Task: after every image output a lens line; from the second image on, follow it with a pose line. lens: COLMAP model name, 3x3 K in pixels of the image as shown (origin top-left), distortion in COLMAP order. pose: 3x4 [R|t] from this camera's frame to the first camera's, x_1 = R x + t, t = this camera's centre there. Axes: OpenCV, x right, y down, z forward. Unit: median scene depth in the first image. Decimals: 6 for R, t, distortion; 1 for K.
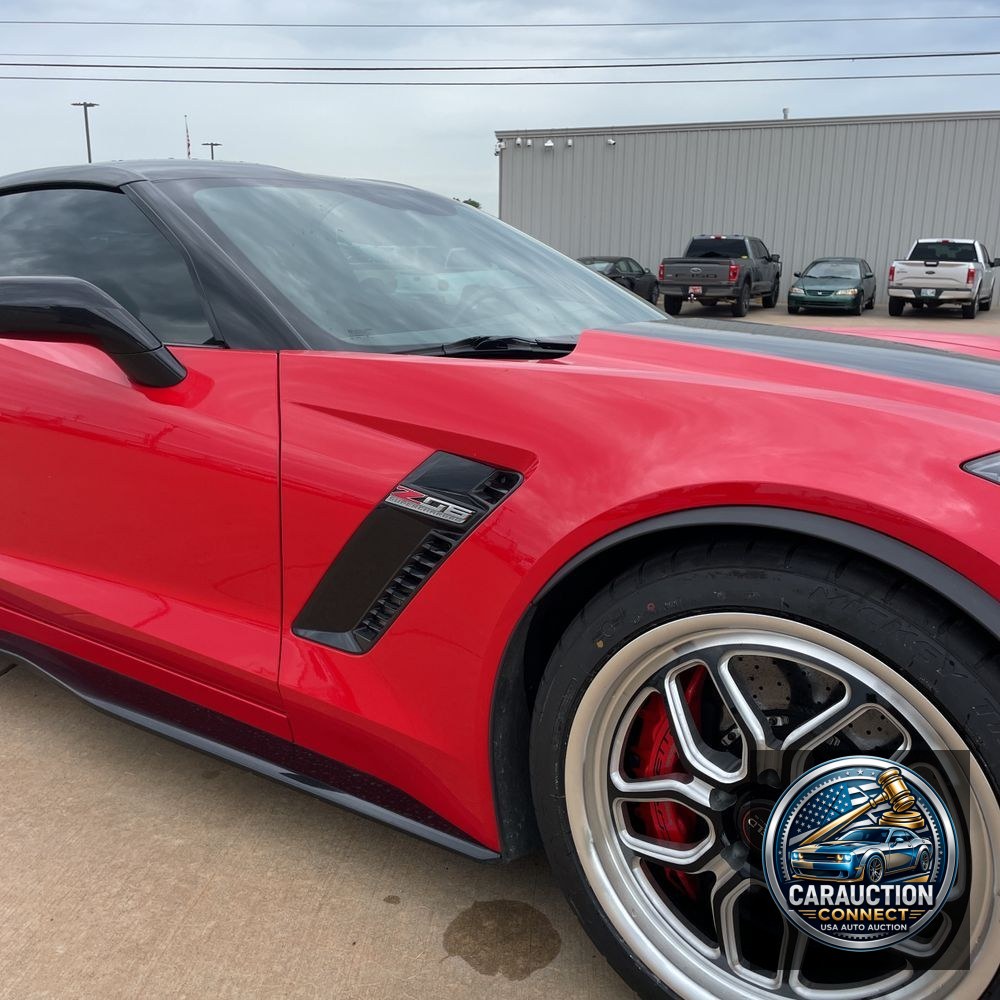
lens RADIAL K [[1003.6, 0, 472.2], [0, 1003.6, 495.6], [0, 0, 1]] dist [0.085741, -0.101954]
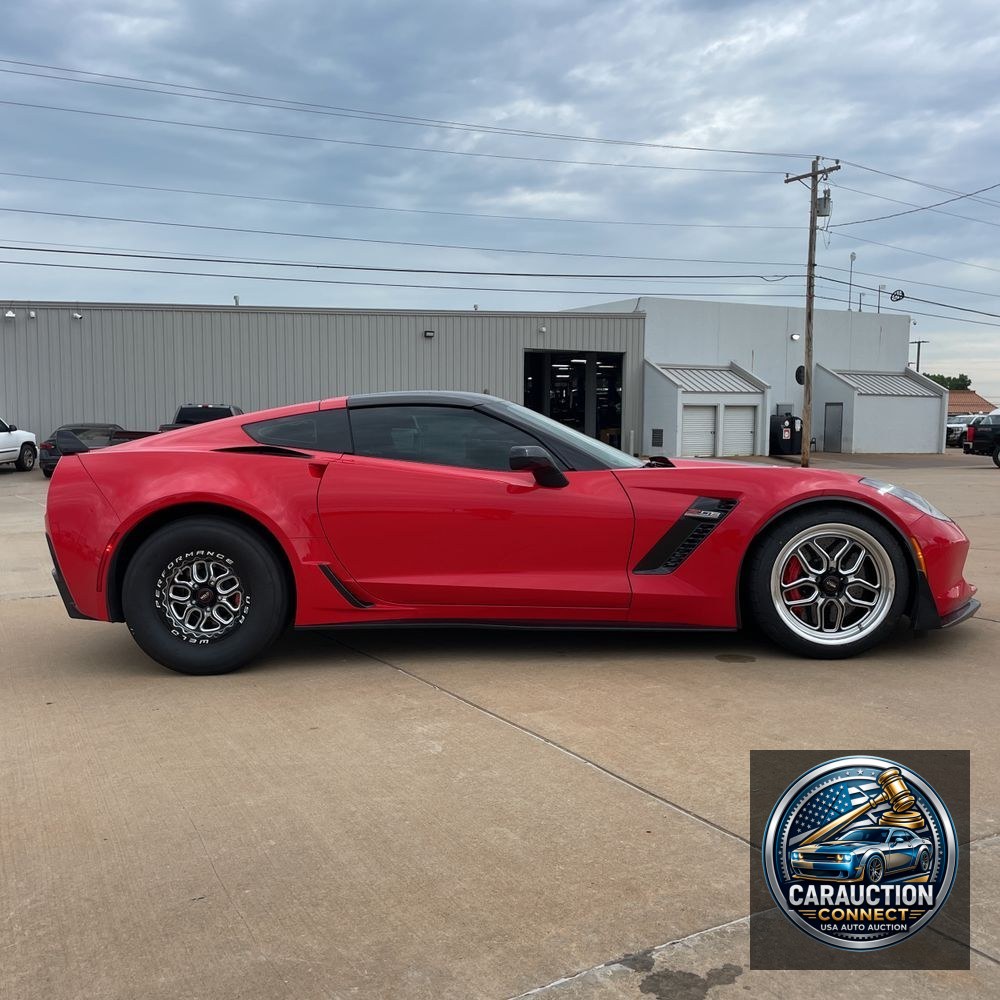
lens RADIAL K [[1113.4, 0, 410.2], [0, 1113.4, 486.5], [0, 0, 1]] dist [-0.019569, -0.036103]
pose [[0.853359, -0.036071, 0.520074, -2.174894], [0.124902, 0.982695, -0.136786, 0.236477], [-0.506140, 0.181685, 0.843097, -1.195969]]
